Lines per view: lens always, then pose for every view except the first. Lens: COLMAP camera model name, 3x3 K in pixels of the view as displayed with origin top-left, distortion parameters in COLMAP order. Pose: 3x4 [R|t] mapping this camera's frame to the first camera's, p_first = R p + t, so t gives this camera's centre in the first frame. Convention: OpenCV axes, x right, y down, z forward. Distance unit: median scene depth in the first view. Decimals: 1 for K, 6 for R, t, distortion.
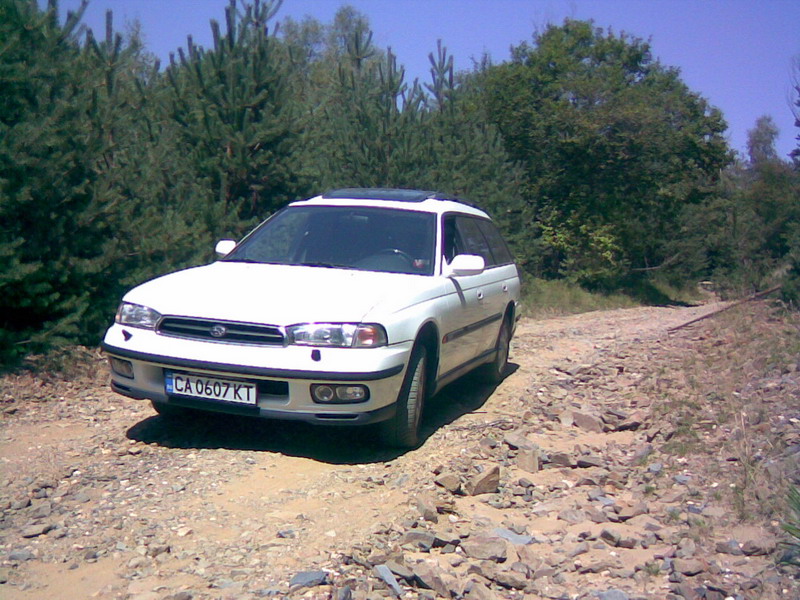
lens RADIAL K [[853.7, 0, 400.0], [0, 853.7, 300.0], [0, 0, 1]] dist [-0.245555, 0.680393]
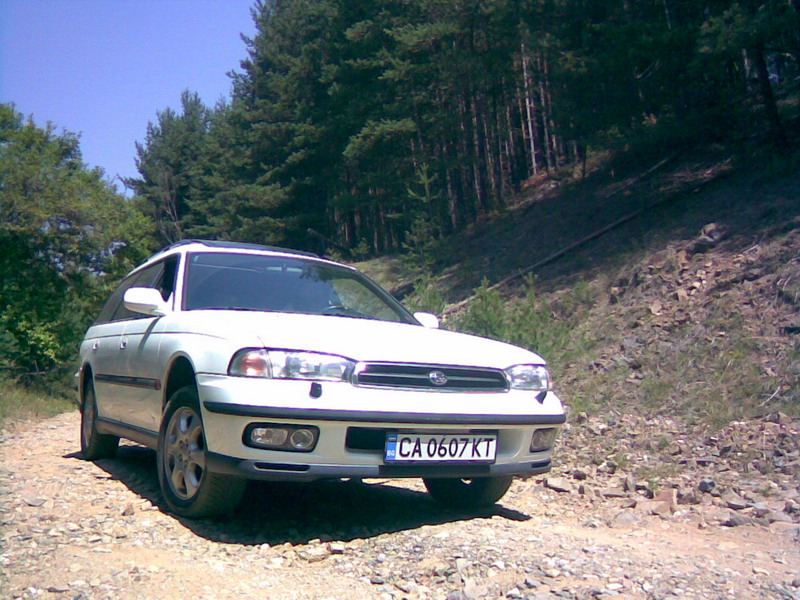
lens RADIAL K [[853.7, 0, 400.0], [0, 853.7, 300.0], [0, 0, 1]] dist [-0.245555, 0.680393]
pose [[0.702668, 0.040244, 0.710379, -0.829209], [0.052752, 0.992705, -0.108418, 0.049354], [-0.709560, 0.113656, 0.695419, 0.443389]]
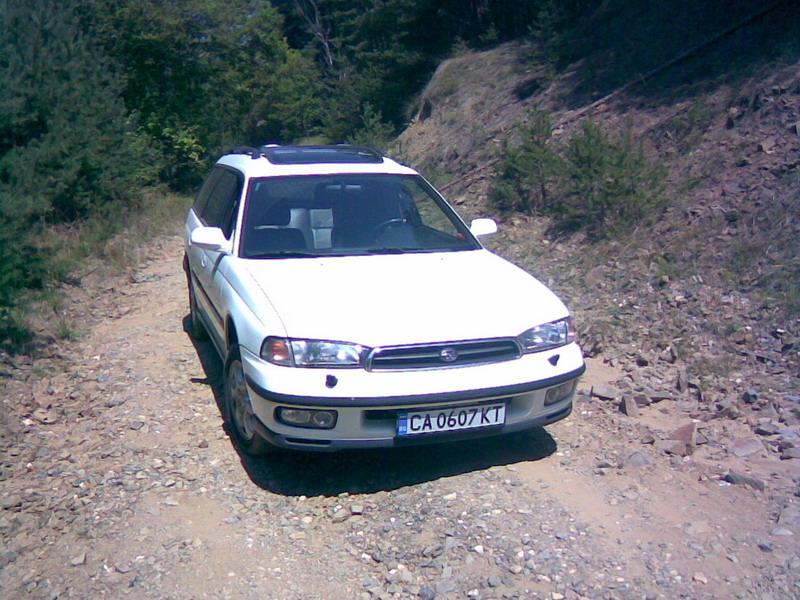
lens RADIAL K [[853.7, 0, 400.0], [0, 853.7, 300.0], [0, 0, 1]] dist [-0.245555, 0.680393]
pose [[0.816603, -0.165110, 0.553081, -0.743858], [0.087241, 0.982512, 0.164498, -0.172209], [-0.570569, -0.086078, 0.816726, 0.299979]]
